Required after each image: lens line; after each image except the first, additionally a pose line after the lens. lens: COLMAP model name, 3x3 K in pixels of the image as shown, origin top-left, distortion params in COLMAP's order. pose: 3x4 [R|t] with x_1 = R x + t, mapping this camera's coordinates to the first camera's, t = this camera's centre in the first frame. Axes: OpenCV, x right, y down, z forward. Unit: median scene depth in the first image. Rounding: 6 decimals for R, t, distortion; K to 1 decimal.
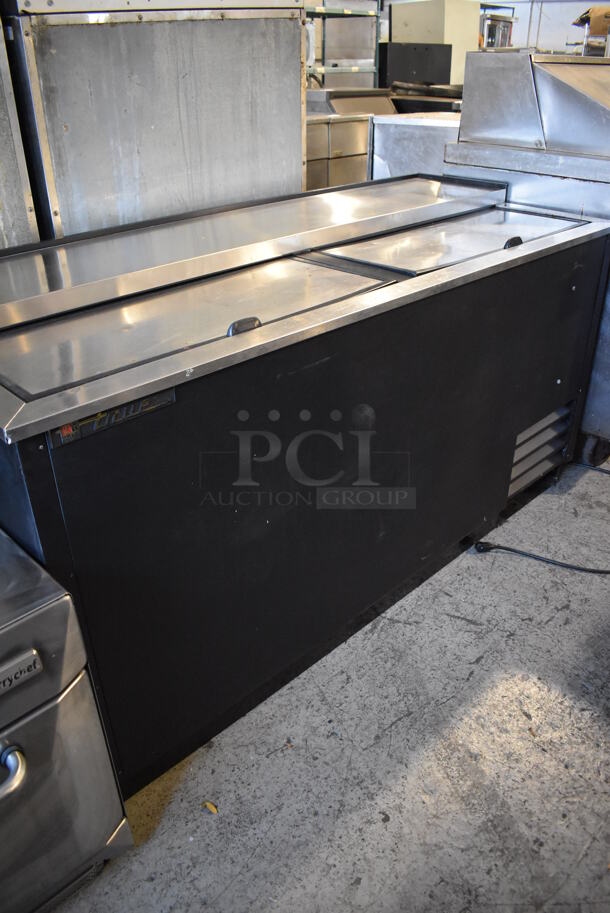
lens RADIAL K [[706.7, 0, 305.0], [0, 706.7, 457.0], [0, 0, 1]] dist [-0.089186, 0.003294]
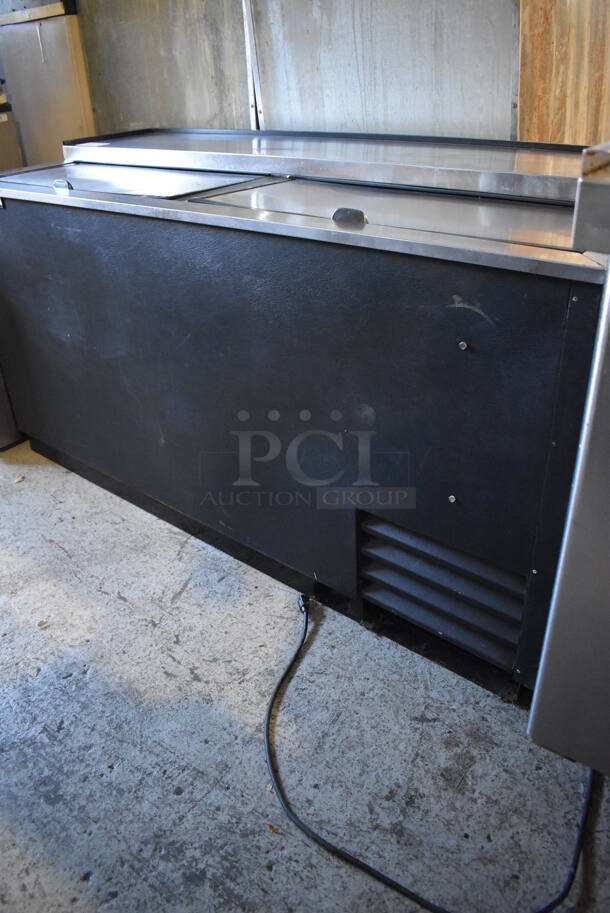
lens RADIAL K [[706.7, 0, 304.8], [0, 706.7, 457.6], [0, 0, 1]] dist [-0.089186, 0.003294]
pose [[0.110454, 0.510416, -0.852805, 0.964499], [-0.459608, 0.787027, 0.411520, -0.371257], [0.881227, 0.346502, 0.321521, 0.793175]]
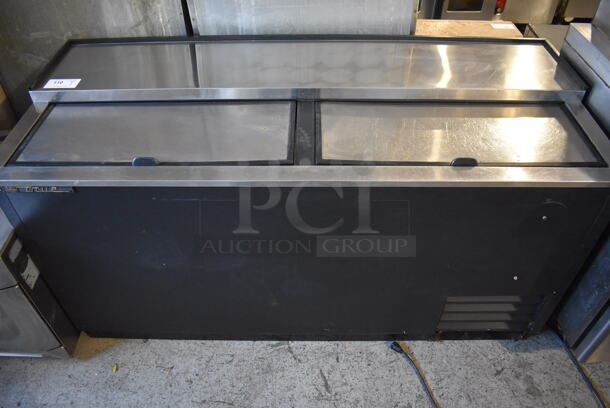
lens RADIAL K [[472.1, 0, 306.6], [0, 472.1, 204.2], [0, 0, 1]] dist [-0.089186, 0.003294]
pose [[0.713600, 0.494476, -0.496254, 0.499450], [-0.355125, 0.865942, 0.352180, -0.405436], [0.603872, -0.075083, 0.793537, 0.254982]]
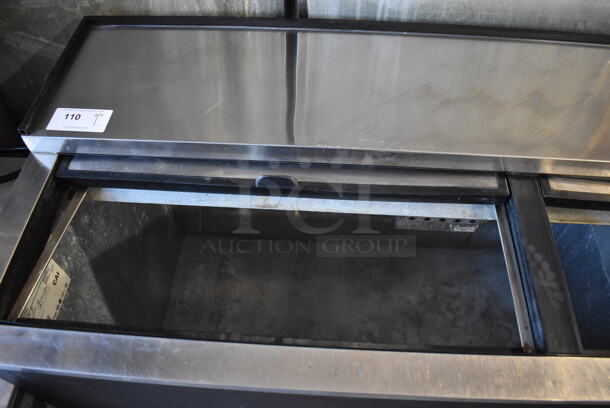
lens RADIAL K [[472.1, 0, 308.9], [0, 472.1, 205.1], [0, 0, 1]] dist [-0.089186, 0.003294]
pose [[0.679455, 0.607420, -0.411560, 0.050139], [-0.375131, 0.769659, 0.516625, -0.405665], [0.630570, -0.196635, 0.750811, 0.448485]]
